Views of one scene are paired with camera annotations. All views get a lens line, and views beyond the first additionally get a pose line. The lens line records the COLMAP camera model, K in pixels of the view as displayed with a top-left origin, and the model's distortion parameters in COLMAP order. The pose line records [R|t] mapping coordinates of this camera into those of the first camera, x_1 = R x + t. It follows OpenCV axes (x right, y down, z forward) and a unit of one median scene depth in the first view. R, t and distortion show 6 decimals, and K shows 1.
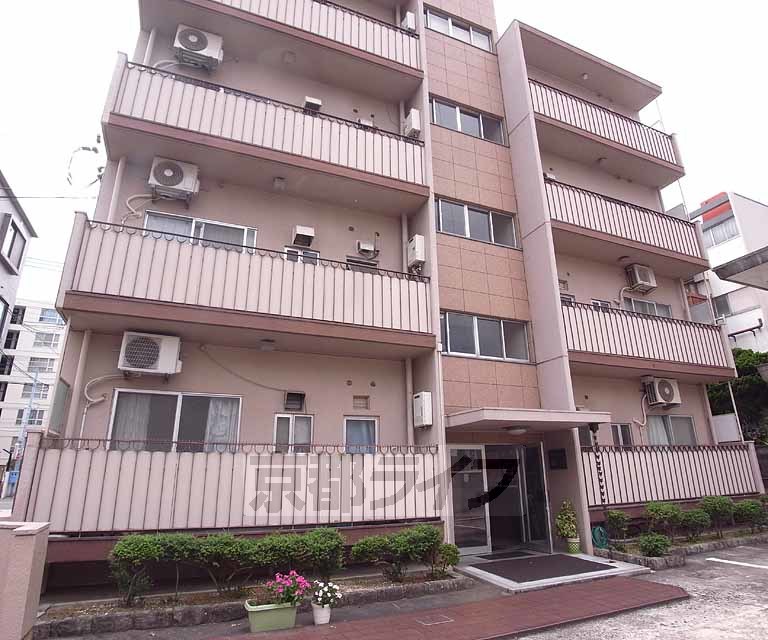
lens RADIAL K [[477.1, 0, 388.1], [0, 477.1, 302.2], [0, 0, 1]] dist [-0.054367, 0.003925]
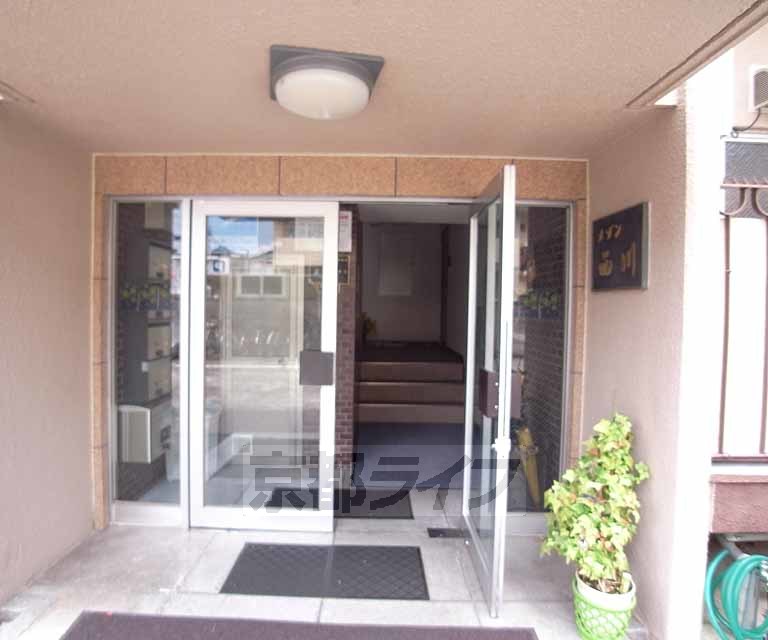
lens RADIAL K [[477.1, 0, 388.1], [0, 477.1, 302.2], [0, 0, 1]] dist [-0.054367, 0.003925]
pose [[0.919715, 0.032263, -0.391260, 0.333555], [0.101769, 0.942957, 0.316979, 0.259591], [0.379168, -0.331348, 0.863968, 0.708608]]
